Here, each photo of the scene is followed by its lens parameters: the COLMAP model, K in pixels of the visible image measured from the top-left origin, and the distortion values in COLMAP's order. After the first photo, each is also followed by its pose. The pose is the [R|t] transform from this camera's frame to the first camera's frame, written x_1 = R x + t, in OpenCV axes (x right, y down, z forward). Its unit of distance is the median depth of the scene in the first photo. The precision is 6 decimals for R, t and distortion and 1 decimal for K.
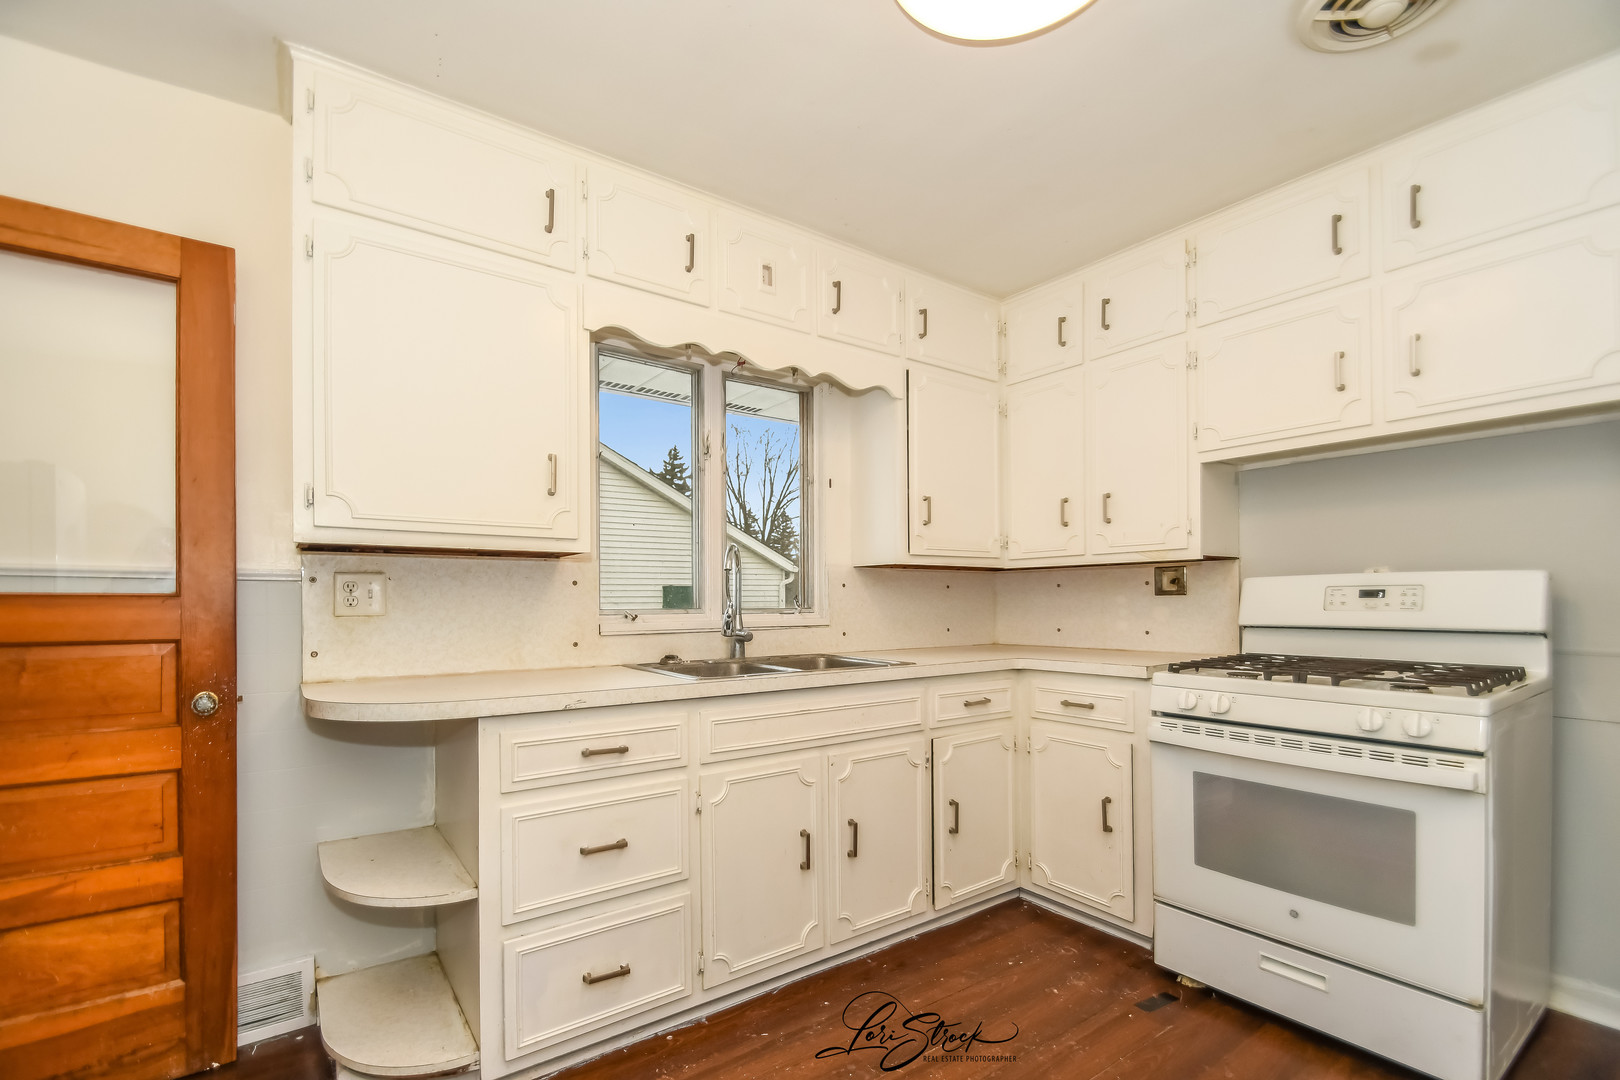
lens RADIAL K [[721.3, 0, 783.6], [0, 721.3, 597.7], [0, 0, 1]] dist [-0.013492, -0.000497]
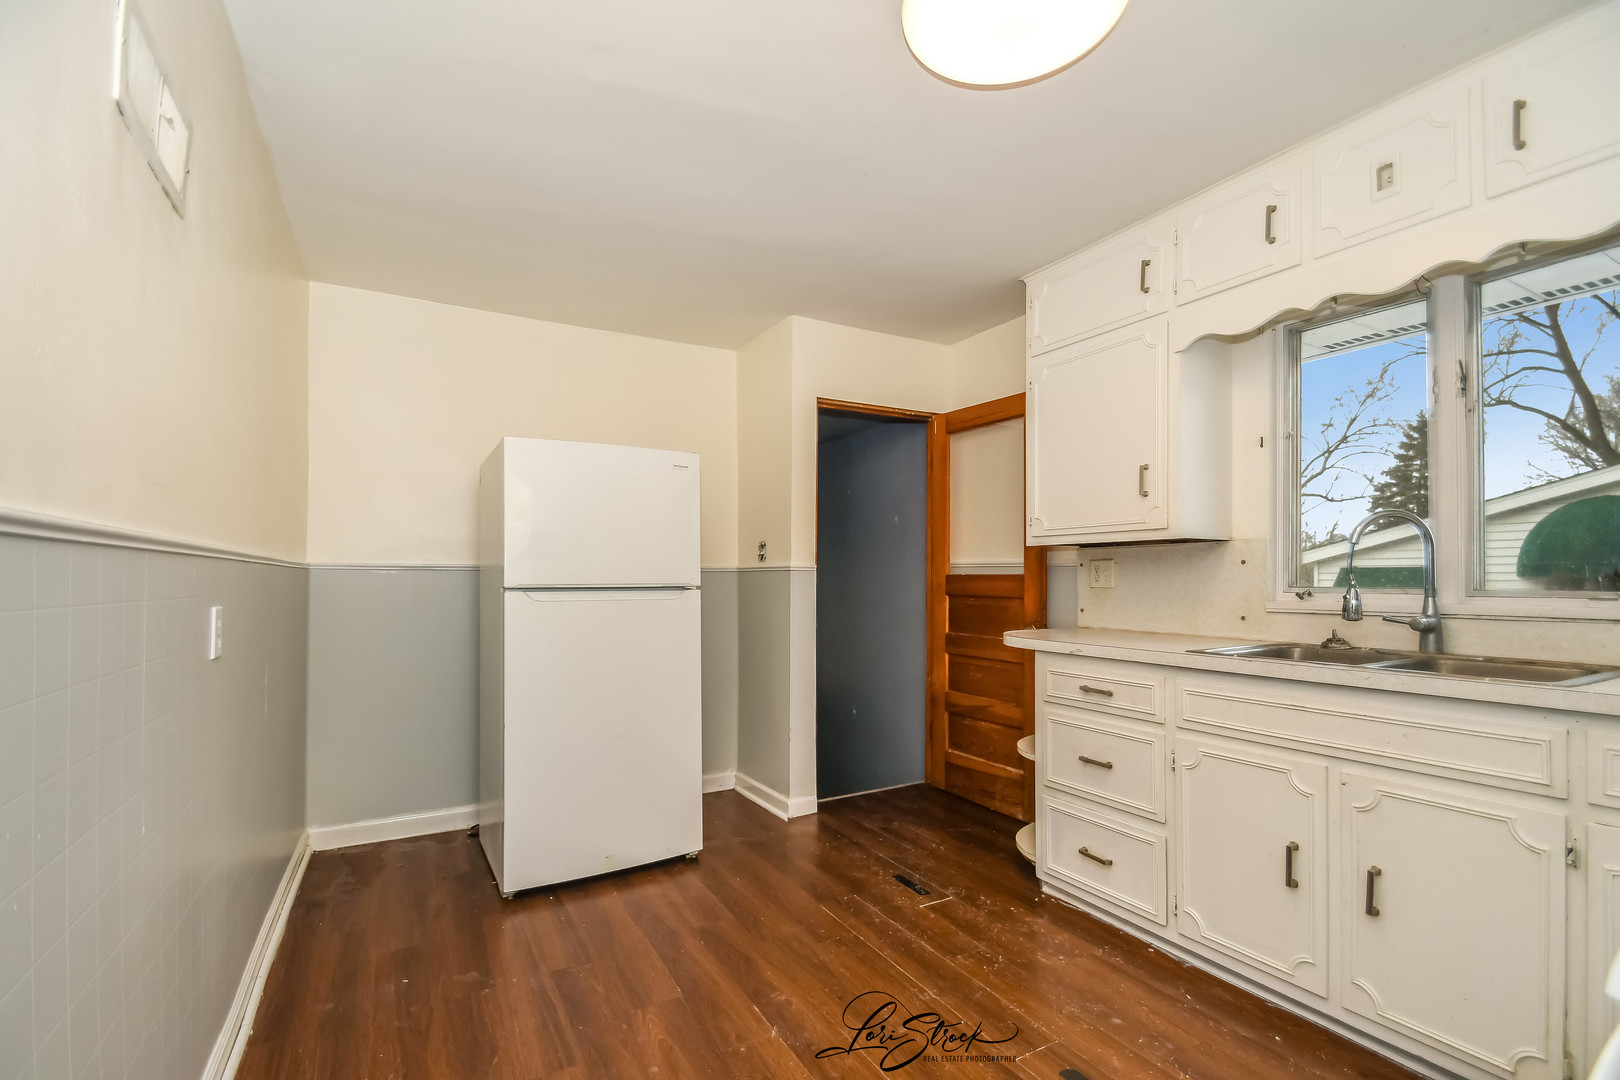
lens RADIAL K [[721.3, 0, 792.4], [0, 721.3, 575.6], [0, 0, 1]] dist [-0.013492, -0.000497]
pose [[-0.124862, 0.001648, -0.992173, 1.061652], [0.005579, 0.999984, 0.000959, -0.005812], [0.992158, -0.005415, -0.124869, 0.556643]]
